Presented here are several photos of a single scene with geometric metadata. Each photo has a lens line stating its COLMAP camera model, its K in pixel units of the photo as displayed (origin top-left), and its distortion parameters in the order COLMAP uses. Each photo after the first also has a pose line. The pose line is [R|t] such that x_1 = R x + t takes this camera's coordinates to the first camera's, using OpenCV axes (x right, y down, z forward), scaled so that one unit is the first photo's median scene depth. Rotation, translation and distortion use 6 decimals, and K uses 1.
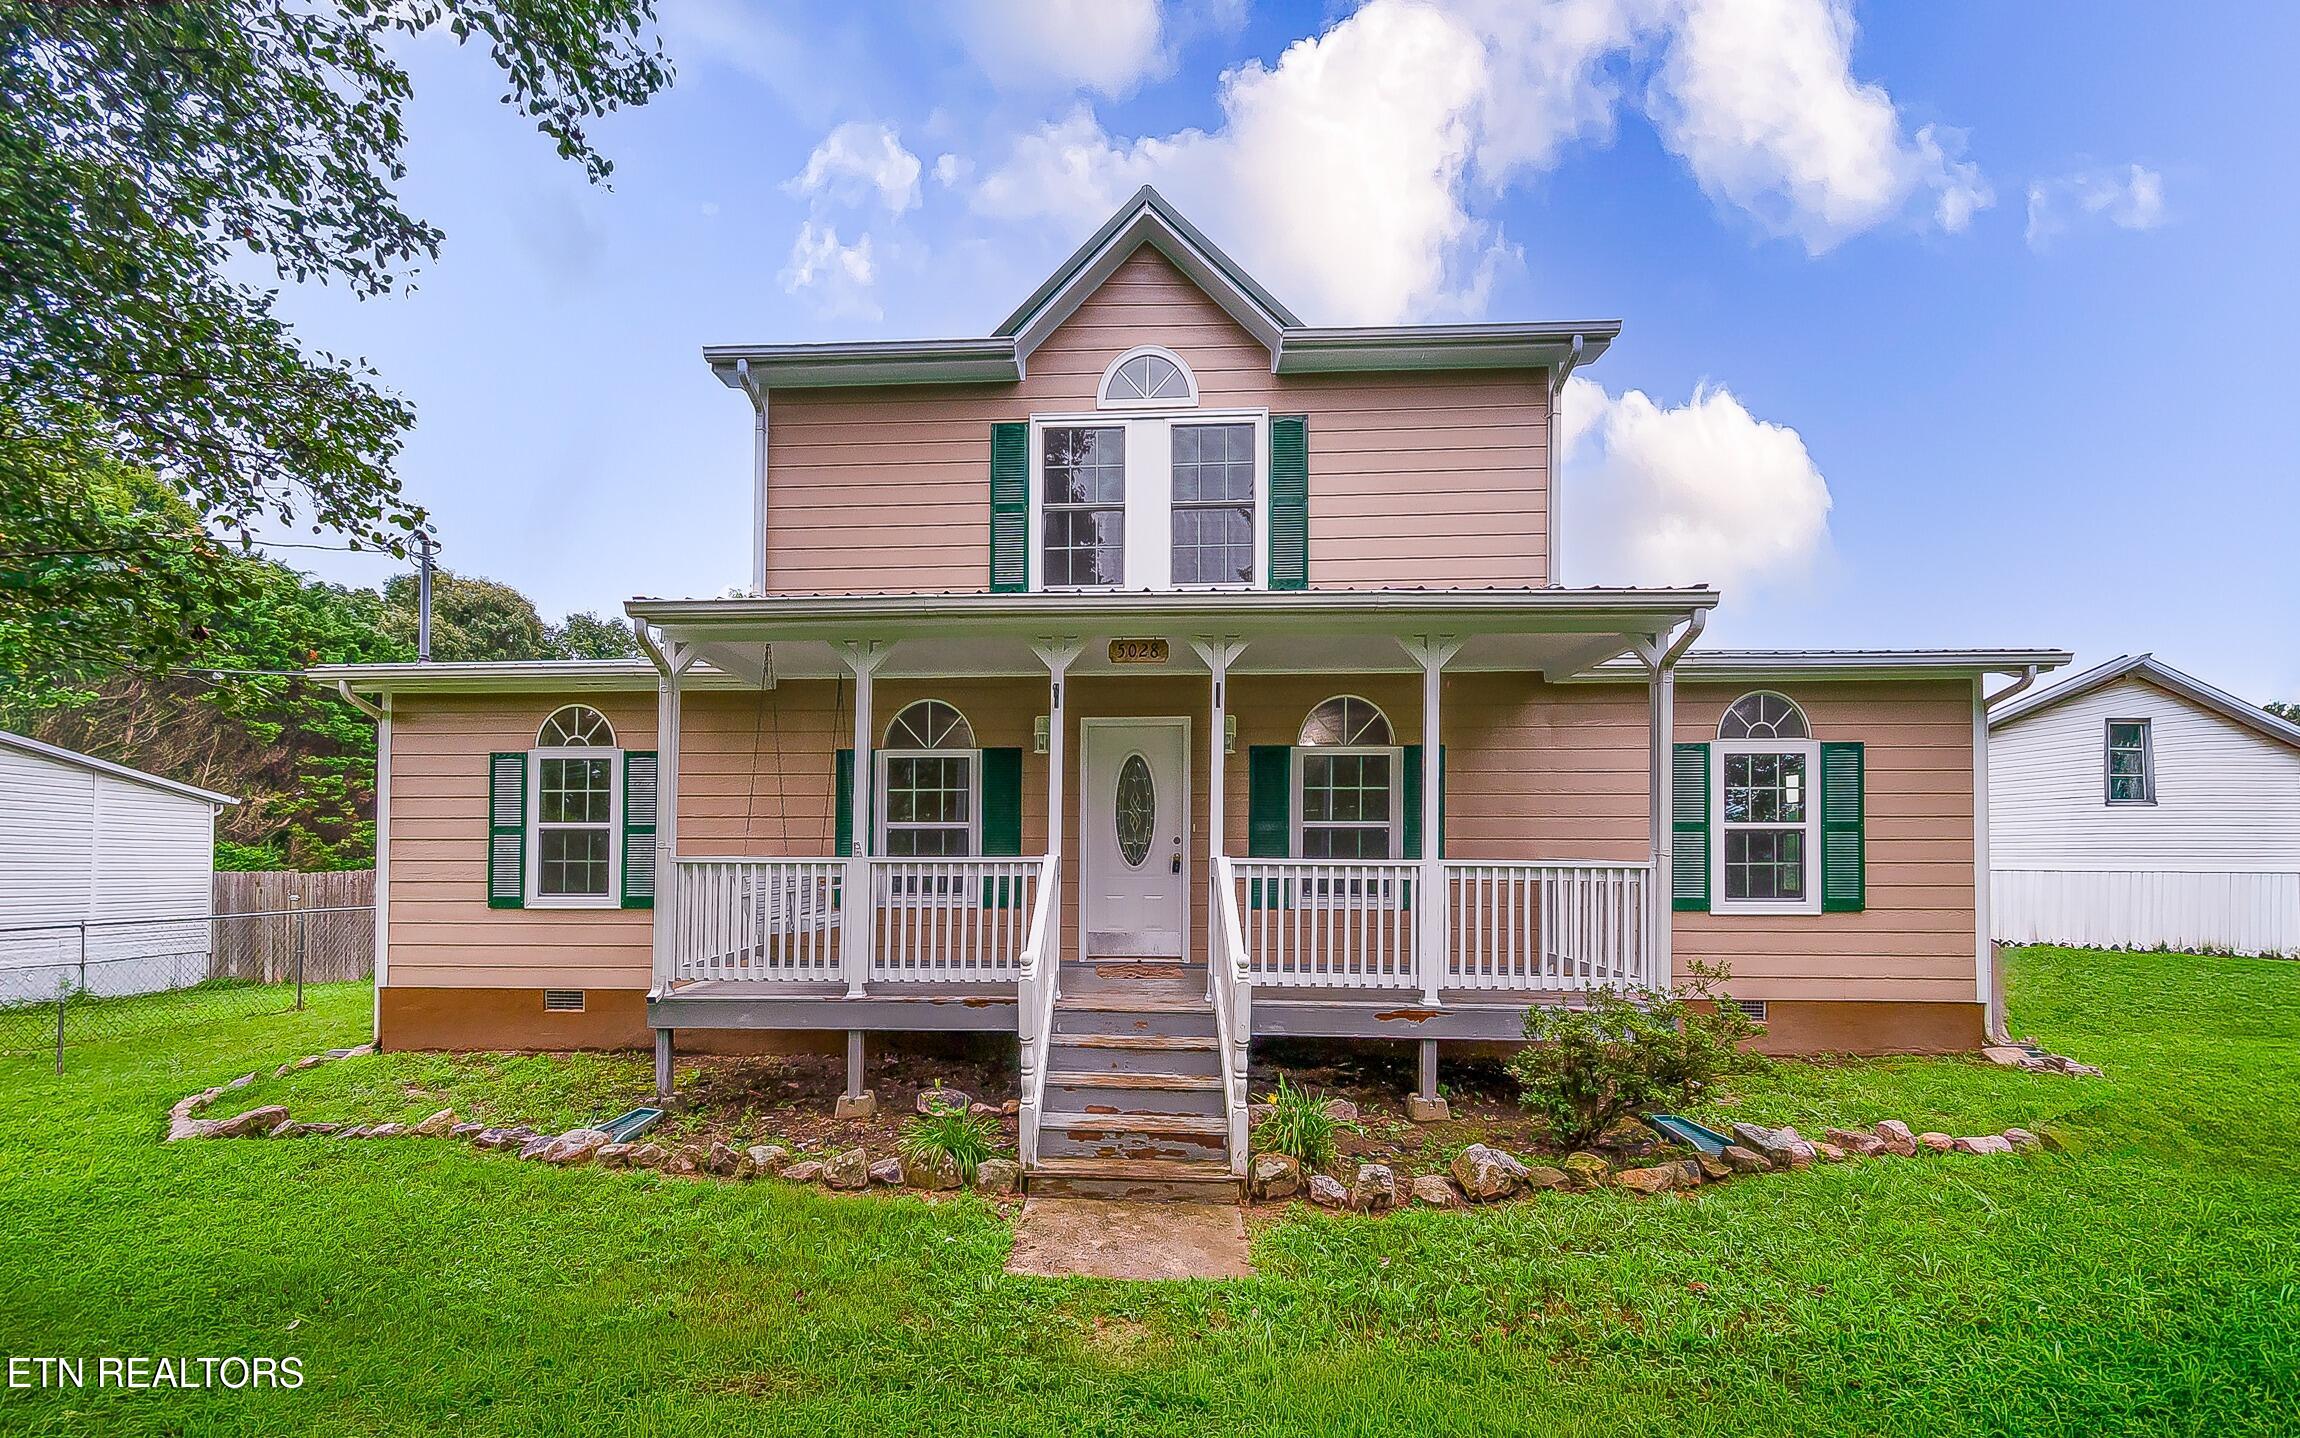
lens RADIAL K [[973.3, 0, 1921.6], [0, 973.3, 715.0], [0, 0, 1]] dist [0.003720, 0.001055]
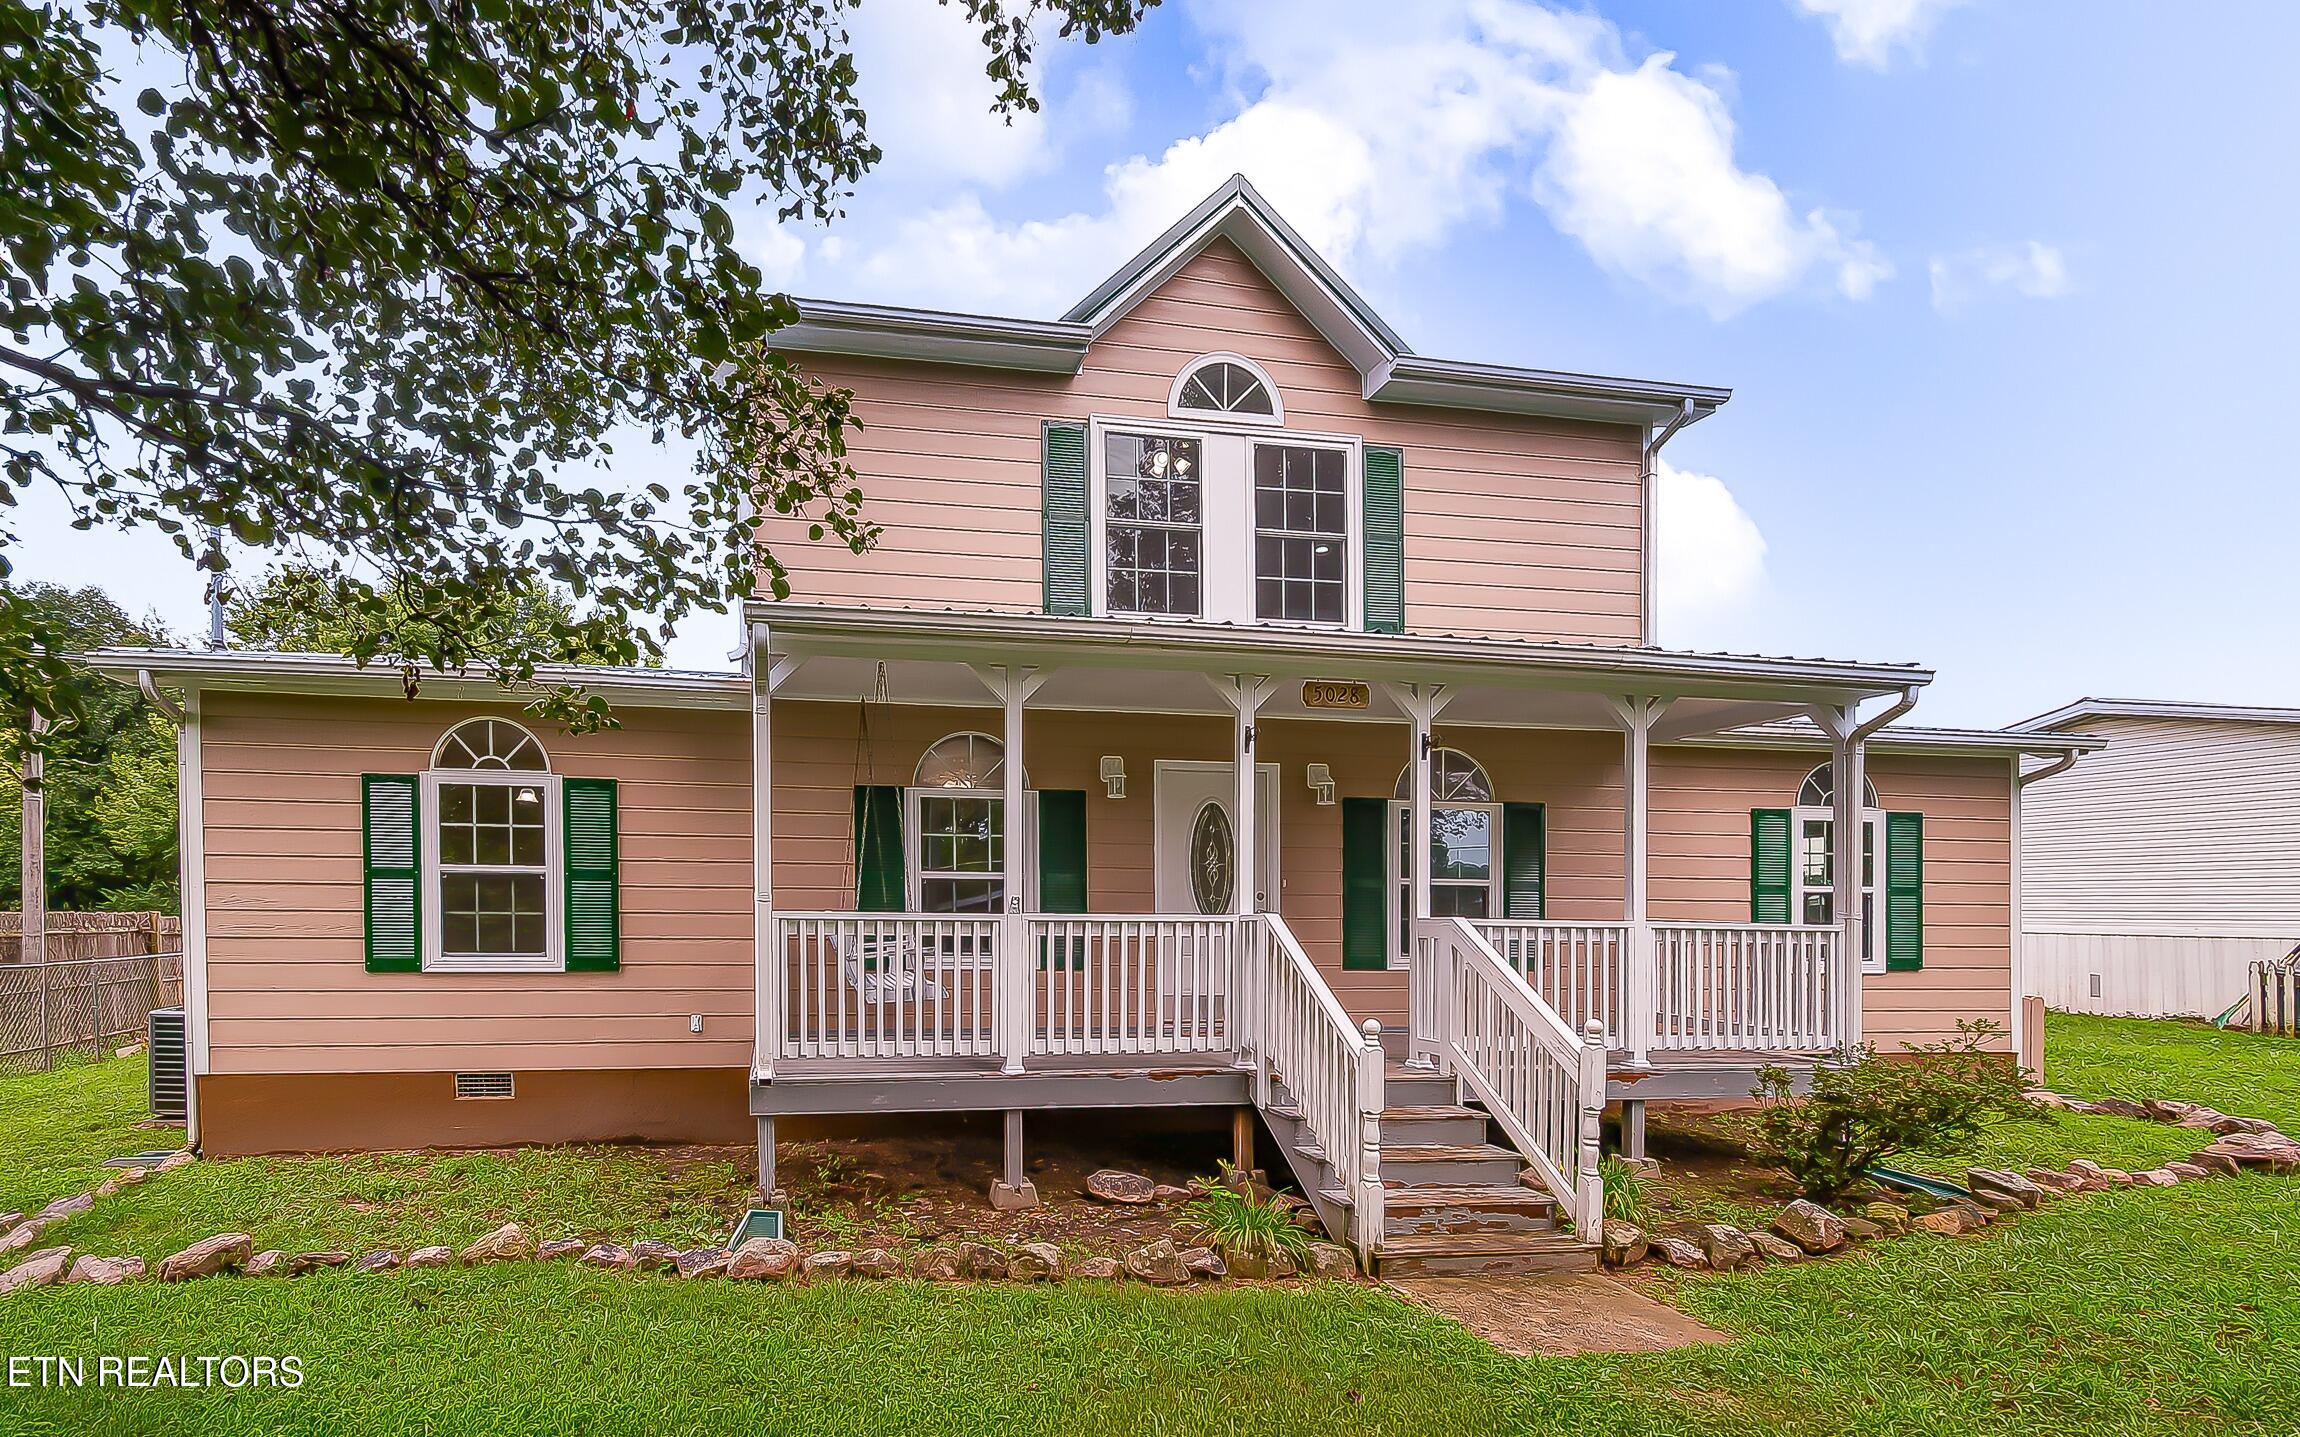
lens RADIAL K [[1026.5, 0, 1085.4], [0, 1026.5, 771.8], [0, 0, 1]] dist [0.000527, -0.000110]
pose [[0.976783, 0.035682, 0.211238, -1.120773], [-0.038239, 0.999236, 0.008028, 0.008751], [-0.210790, -0.015919, 0.977402, 0.086573]]
